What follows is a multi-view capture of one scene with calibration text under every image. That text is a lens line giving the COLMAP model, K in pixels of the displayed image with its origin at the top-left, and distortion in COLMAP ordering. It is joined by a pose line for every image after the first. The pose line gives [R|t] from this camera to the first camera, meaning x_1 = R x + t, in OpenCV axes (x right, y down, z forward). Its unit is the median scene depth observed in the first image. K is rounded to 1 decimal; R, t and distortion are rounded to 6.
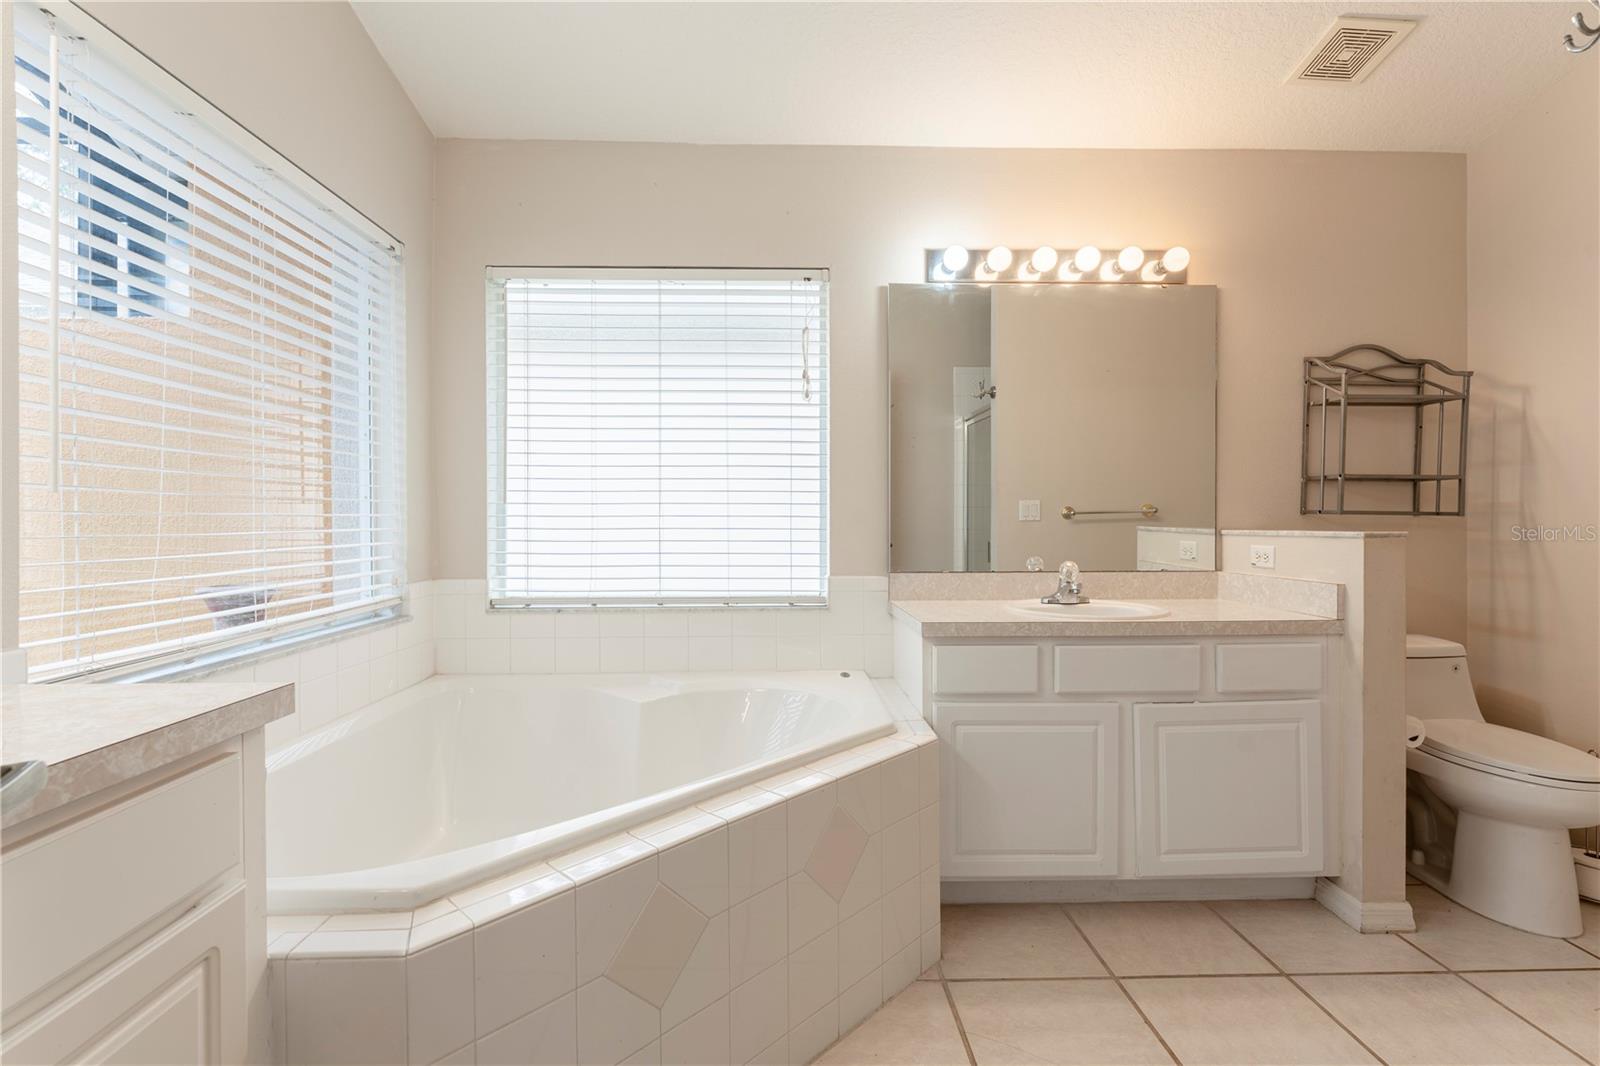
lens RADIAL K [[723.0, 0, 777.0], [0, 723.0, 528.3], [0, 0, 1]] dist [0.001011, -0.000557]
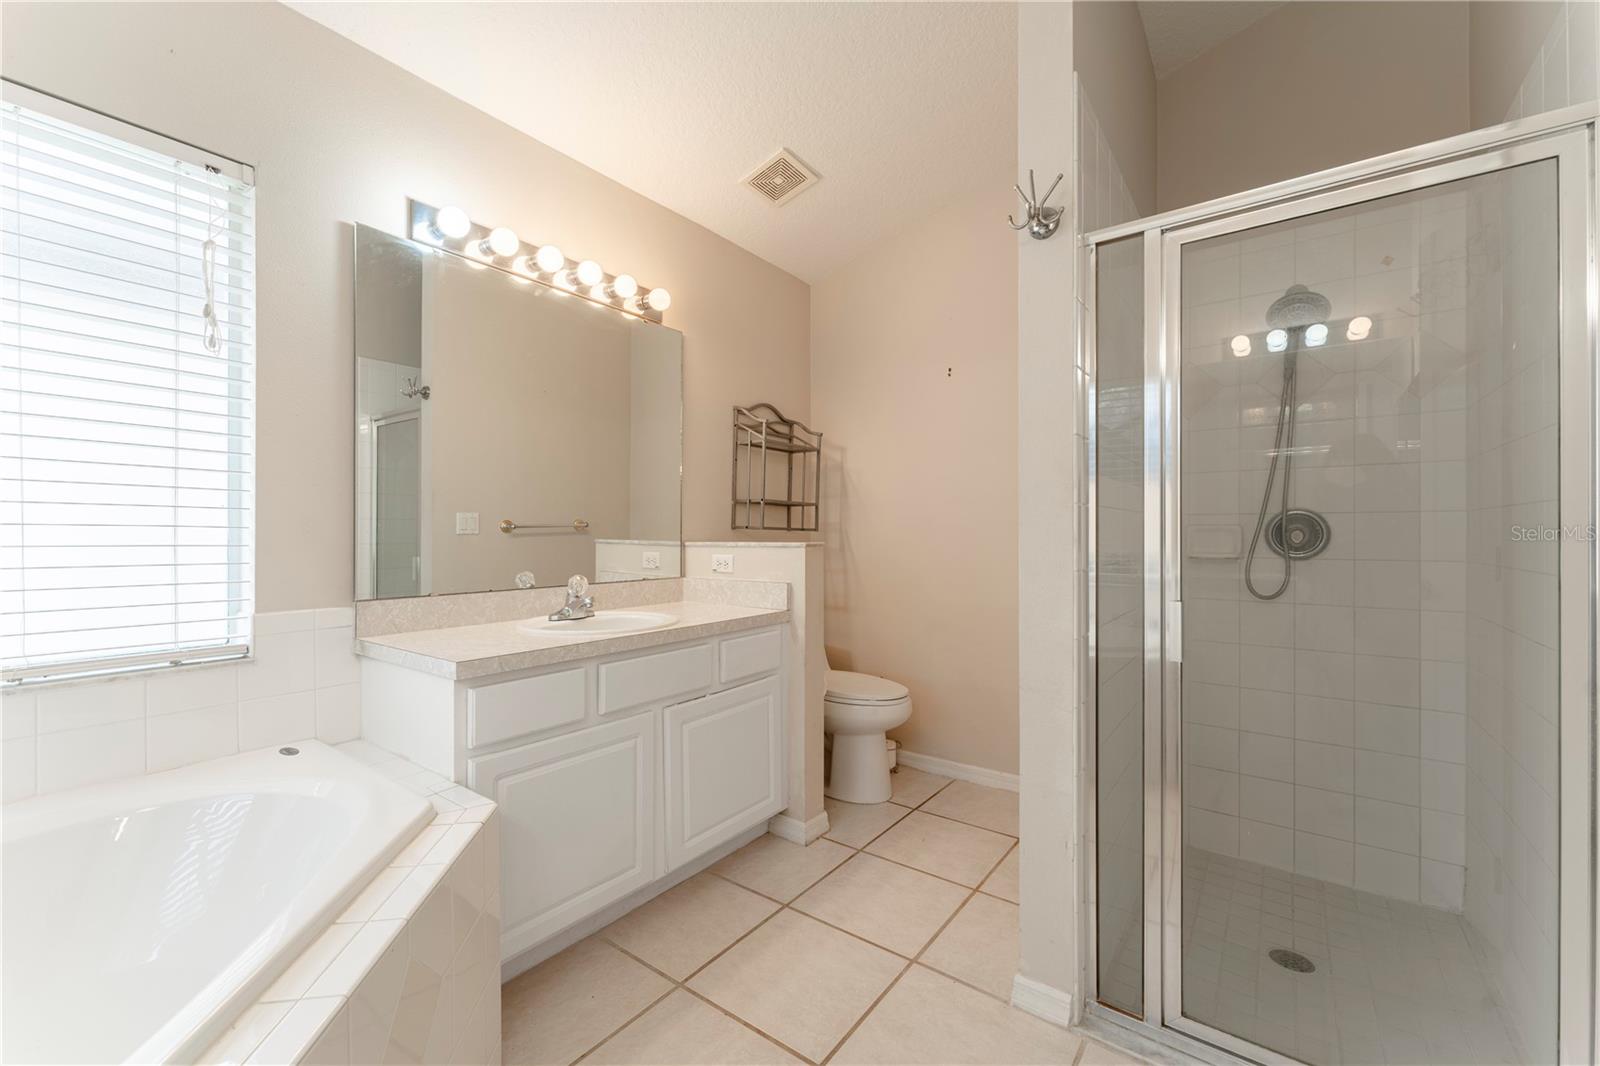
lens RADIAL K [[650.4, 0, 808.7], [0, 650.4, 535.8], [0, 0, 1]] dist [-0.001279, 0.000111]
pose [[0.602176, 0.000169, 0.798364, -0.107887], [0.007046, 0.999960, -0.005525, -0.000665], [-0.798332, 0.008952, 0.602150, 0.215927]]
